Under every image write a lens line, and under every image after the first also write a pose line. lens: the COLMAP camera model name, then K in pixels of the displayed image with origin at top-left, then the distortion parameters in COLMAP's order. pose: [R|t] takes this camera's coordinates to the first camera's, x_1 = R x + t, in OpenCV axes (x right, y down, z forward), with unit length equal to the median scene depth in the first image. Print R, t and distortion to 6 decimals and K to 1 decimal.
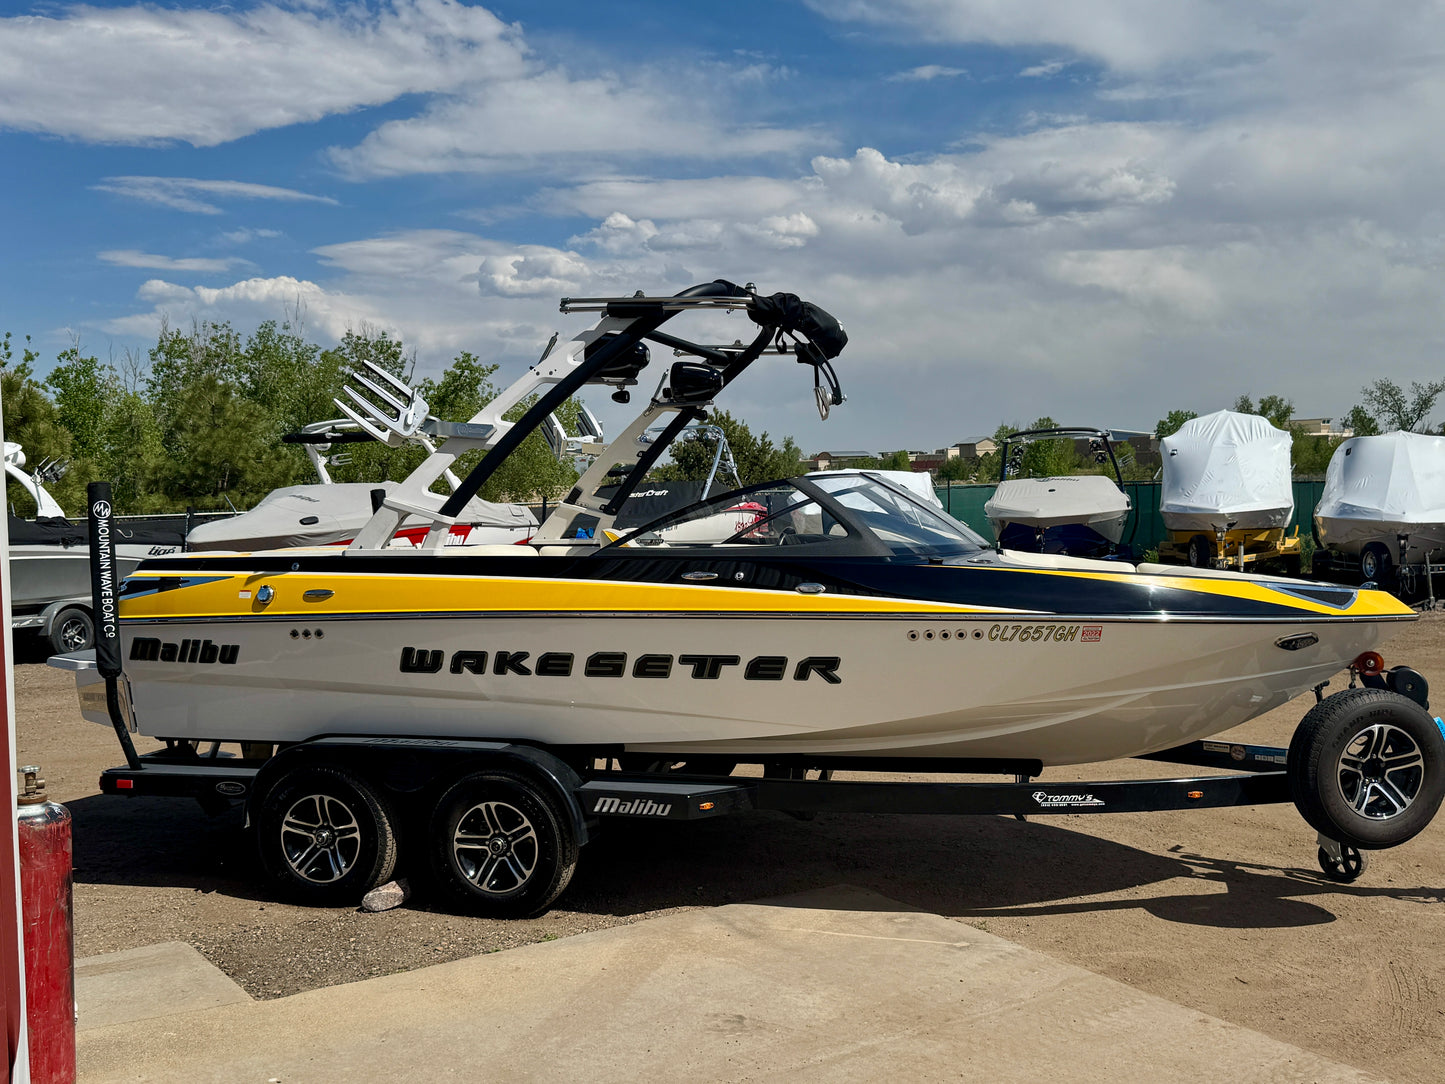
lens RADIAL K [[1316.4, 0, 722.5], [0, 1316.4, 542.0], [0, 0, 1]] dist [0.170402, -0.343997]
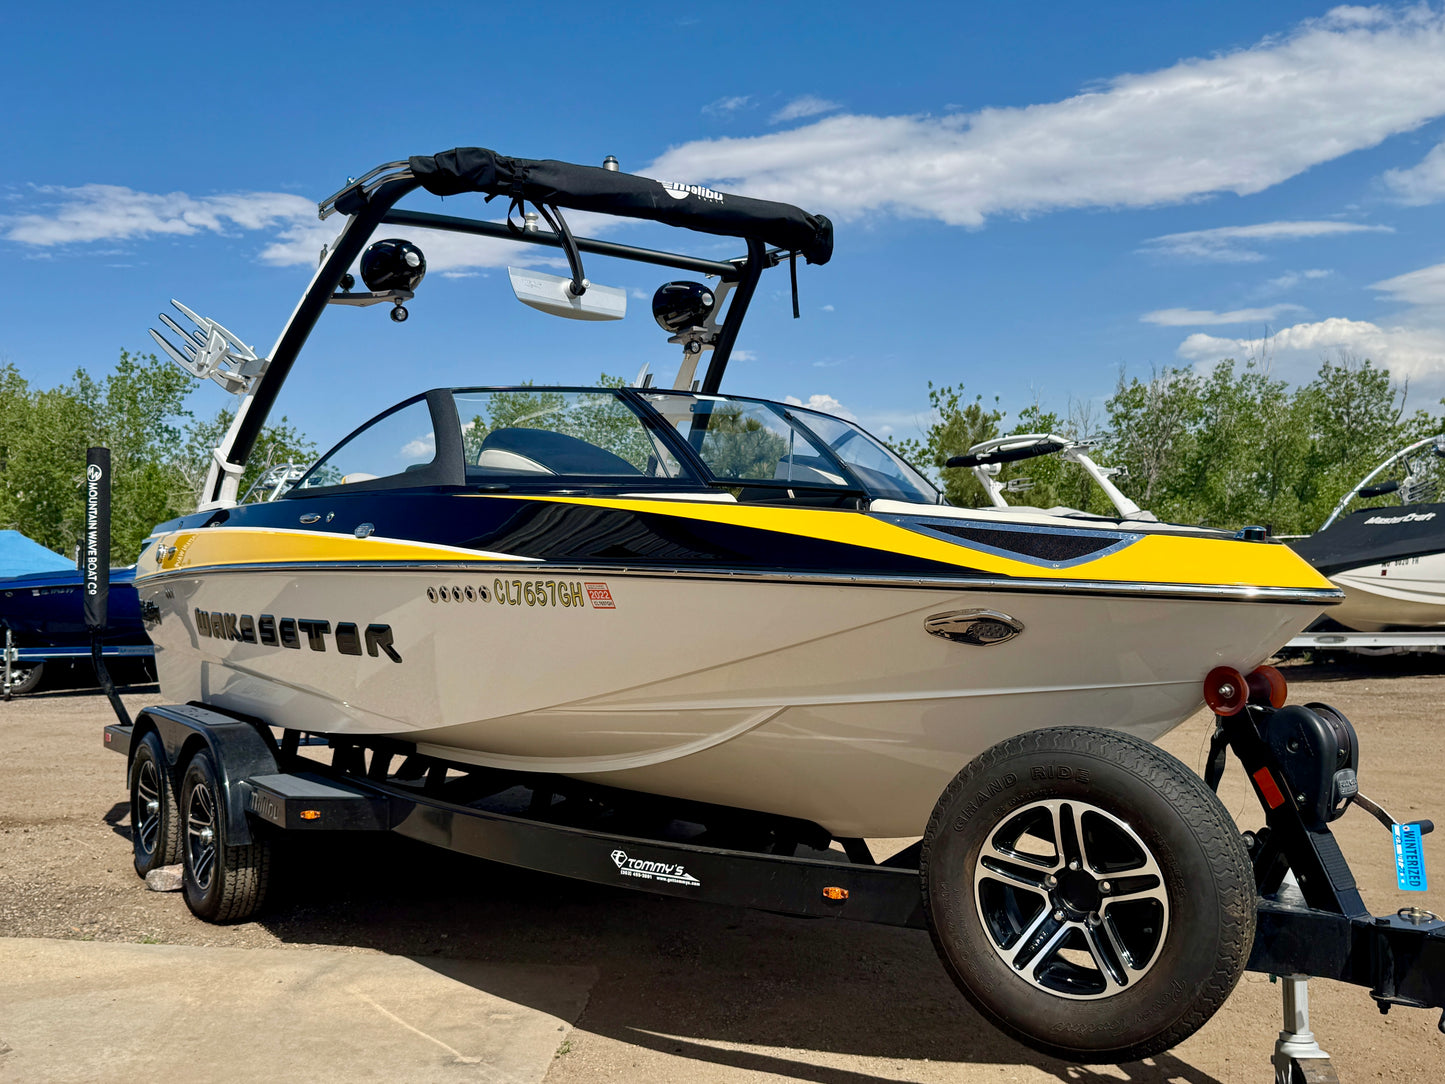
lens RADIAL K [[1421.5, 0, 725.5], [0, 1421.5, 536.2], [0, 0, 1]] dist [0.184245, -0.403084]
pose [[0.756713, -0.006163, -0.653718, 0.684513], [-0.026537, 0.998842, -0.040134, 0.060144], [0.653208, 0.047718, 0.755673, 0.480191]]
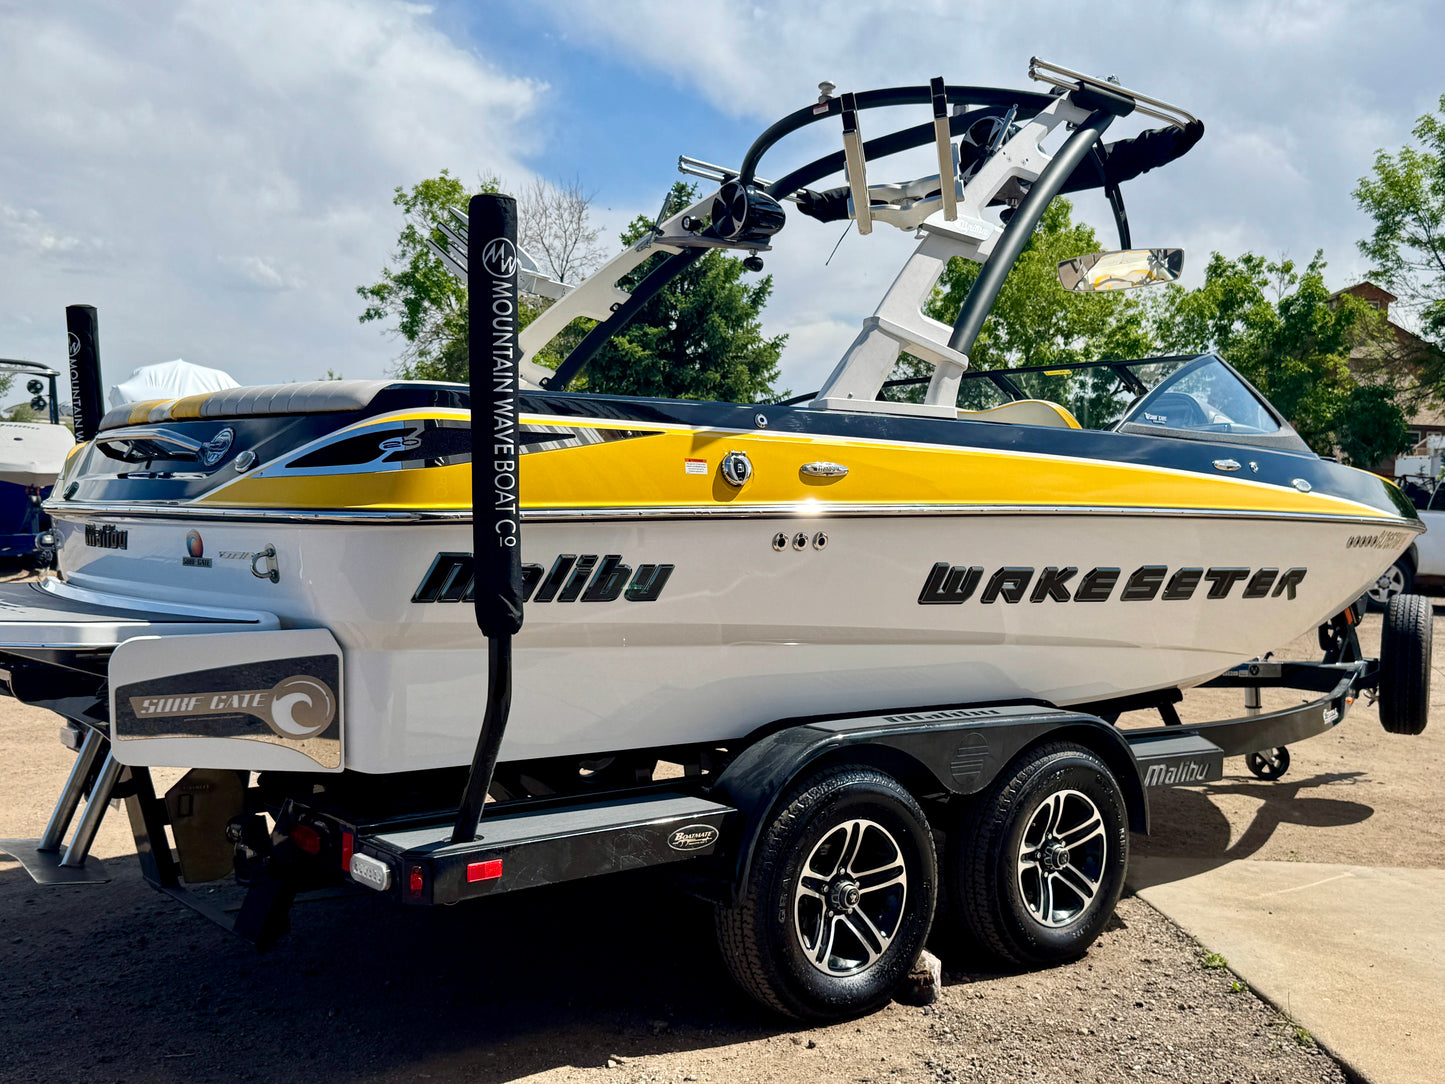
lens RADIAL K [[1485.2, 0, 728.7], [0, 1485.2, 550.2], [0, 0, 1]] dist [0.204791, -0.461918]
pose [[0.588626, 0.007510, 0.808370, -0.849688], [-0.013302, 0.999911, 0.000396, 0.073732], [-0.808296, -0.010986, 0.588674, 0.666352]]
